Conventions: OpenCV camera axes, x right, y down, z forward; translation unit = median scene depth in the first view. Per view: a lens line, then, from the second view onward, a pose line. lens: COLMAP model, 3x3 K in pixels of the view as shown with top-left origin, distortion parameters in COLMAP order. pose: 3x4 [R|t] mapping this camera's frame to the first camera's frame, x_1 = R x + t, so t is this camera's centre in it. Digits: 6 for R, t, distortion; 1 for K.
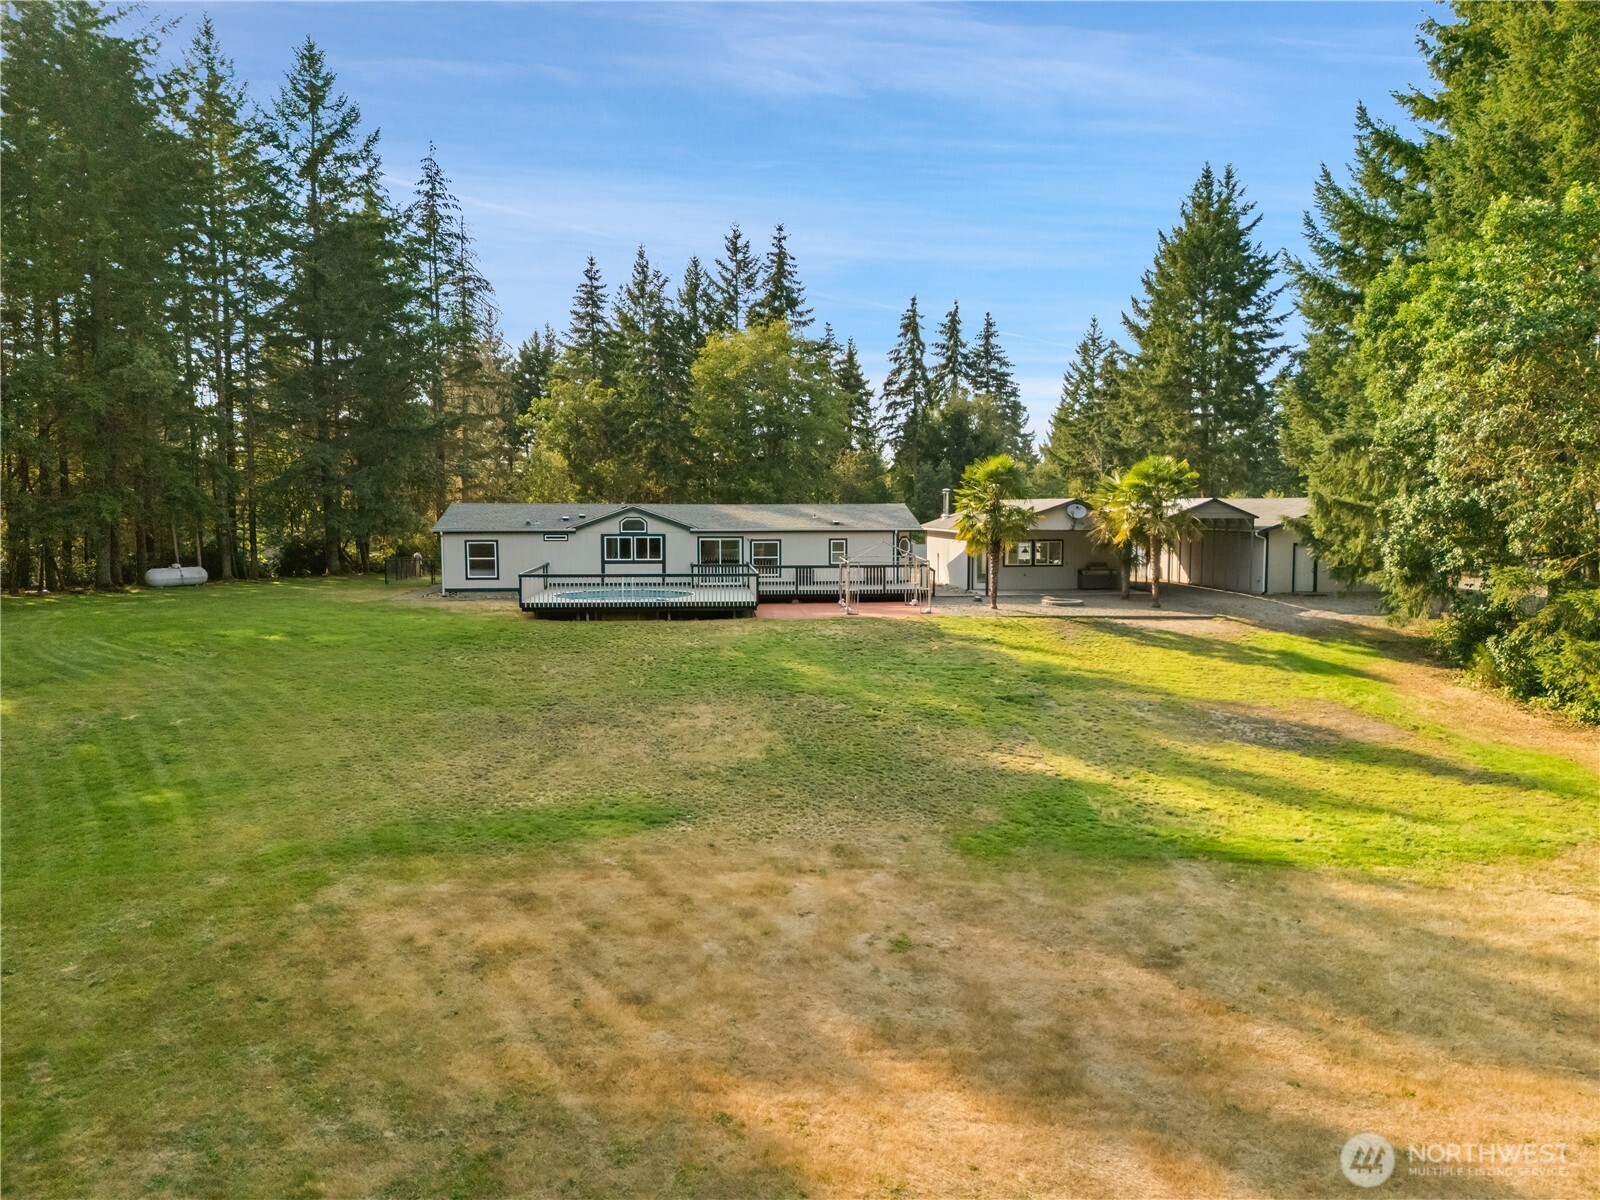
lens RADIAL K [[1187.0, 0, 800.0], [0, 1187.0, 600.0], [0, 0, 1]] dist [0.046027, 0.000977]
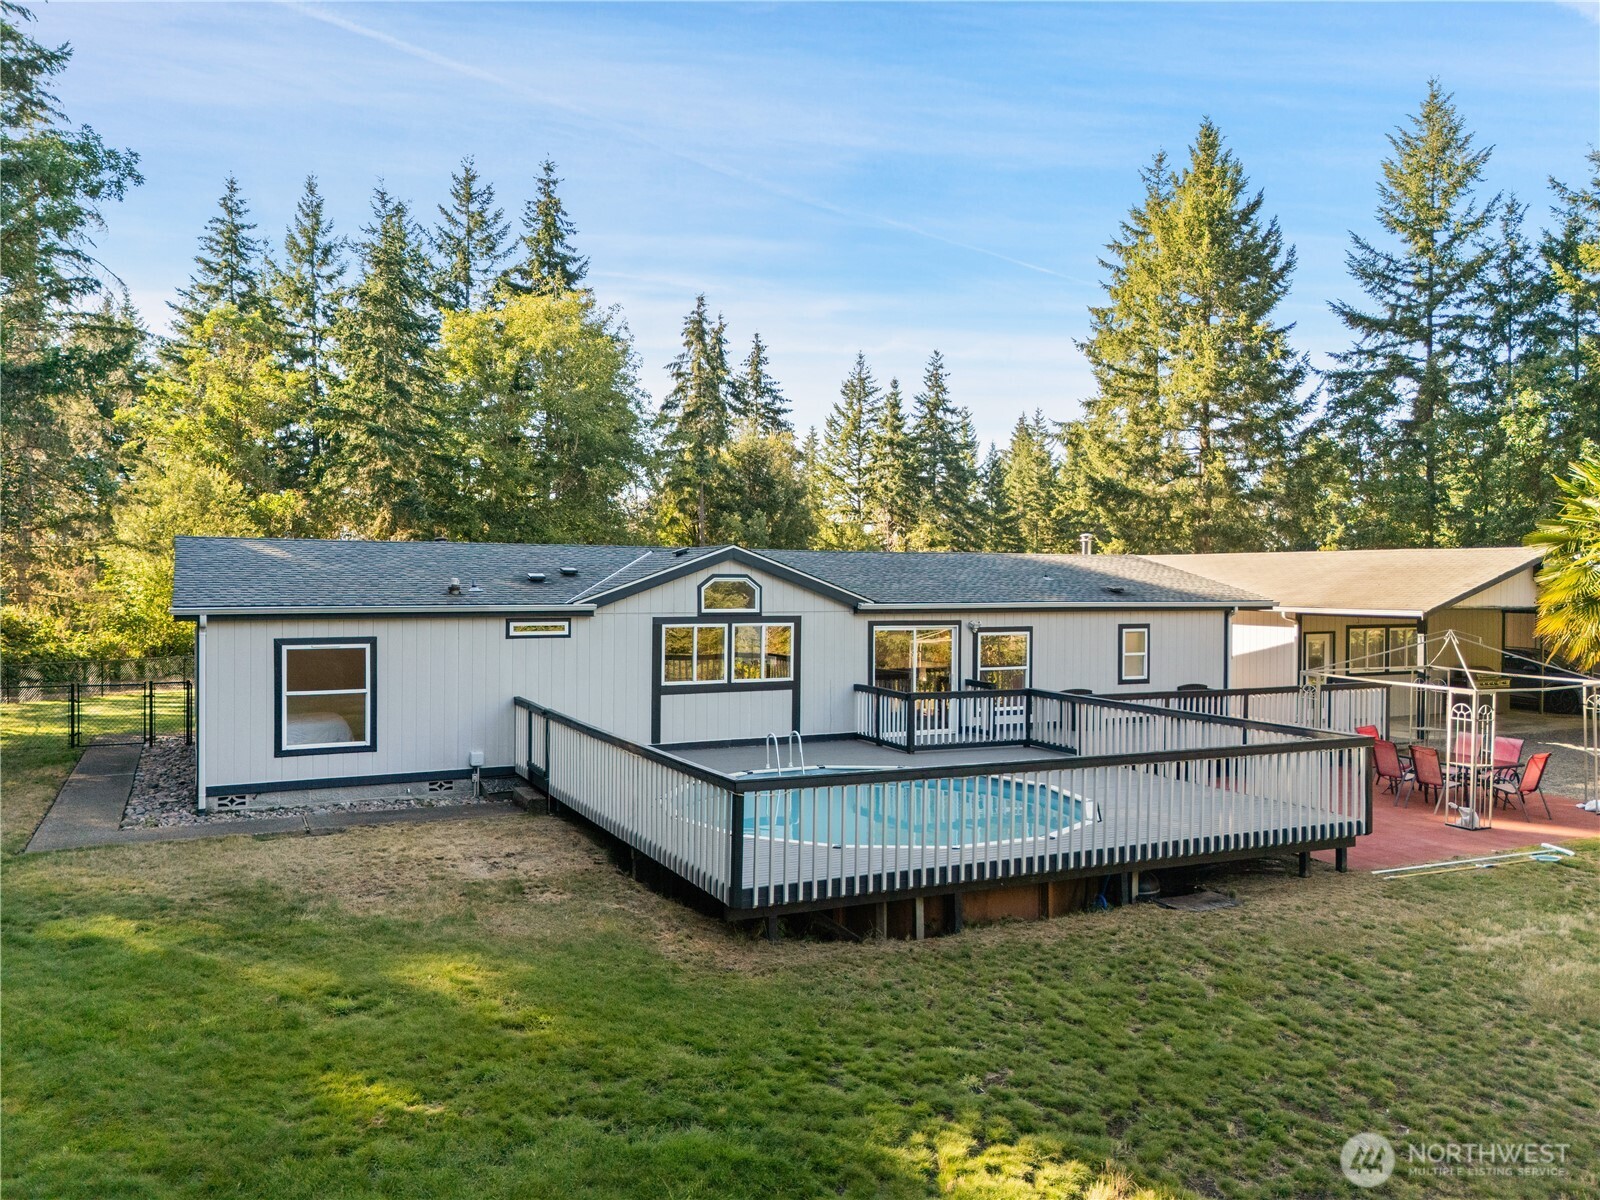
lens RADIAL K [[1187.0, 0, 800.0], [0, 1187.0, 600.0], [0, 0, 1]] dist [0.046027, 0.000977]
pose [[0.933058, 0.006082, 0.359673, -0.122021], [0.015415, 0.998262, -0.056871, -0.018143], [-0.359394, 0.058609, 0.931343, 0.297257]]
